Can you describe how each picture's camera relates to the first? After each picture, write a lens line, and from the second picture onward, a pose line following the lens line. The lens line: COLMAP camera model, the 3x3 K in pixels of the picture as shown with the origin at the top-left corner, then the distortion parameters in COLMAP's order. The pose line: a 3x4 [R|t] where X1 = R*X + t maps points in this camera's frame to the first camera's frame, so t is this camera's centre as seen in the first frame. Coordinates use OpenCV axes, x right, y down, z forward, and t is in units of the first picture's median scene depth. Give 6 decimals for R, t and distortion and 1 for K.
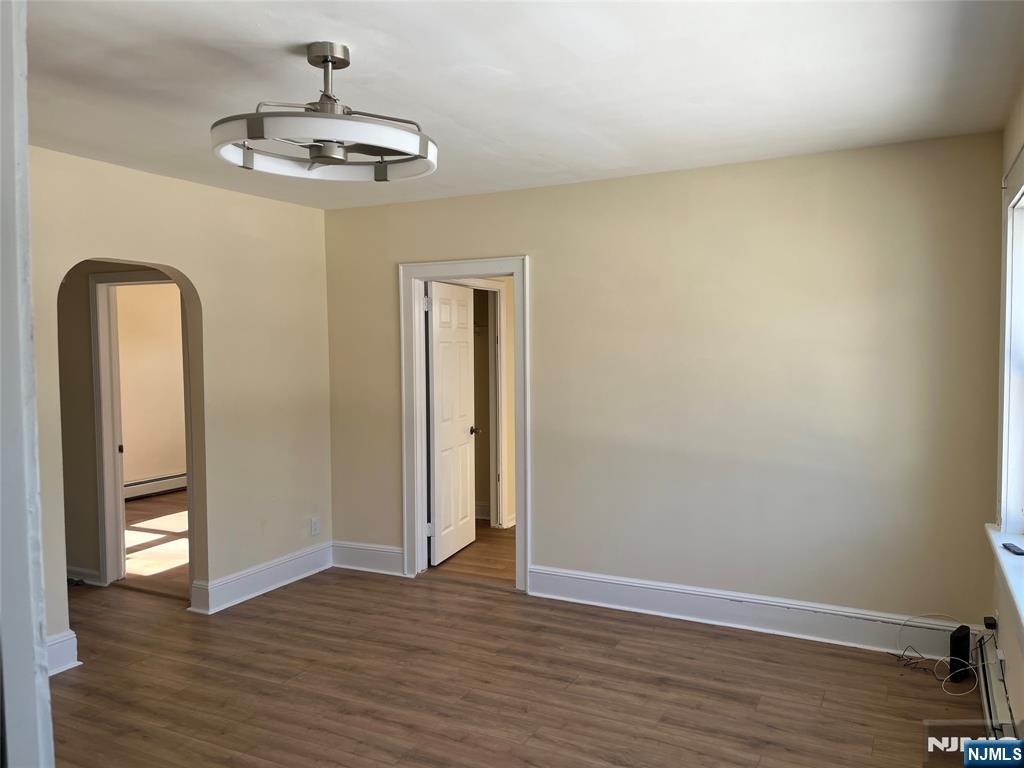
lens RADIAL K [[786.4, 0, 510.2], [0, 786.4, 381.6], [0, 0, 1]] dist [0.063911, -0.030608]
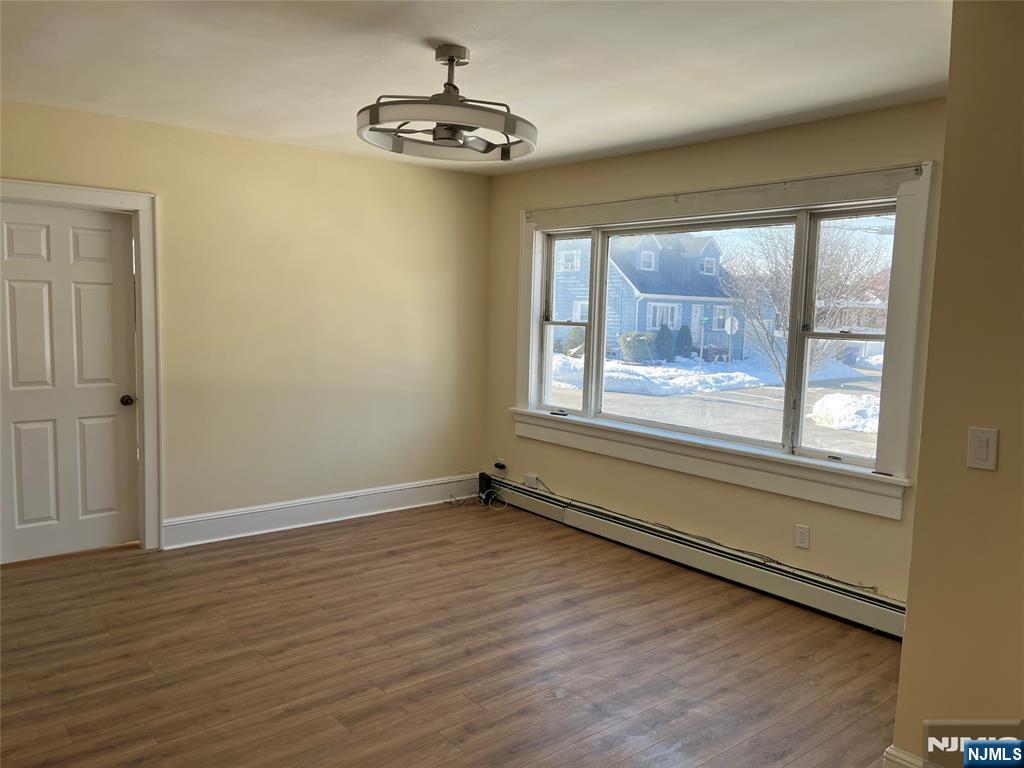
lens RADIAL K [[786.4, 0, 510.6], [0, 786.4, 382.7], [0, 0, 1]] dist [0.063911, -0.030608]
pose [[0.381525, -0.066056, 0.921995, -0.907589], [0.007642, 0.997635, 0.068313, -0.000346], [-0.924327, -0.019017, 0.381127, 0.299899]]
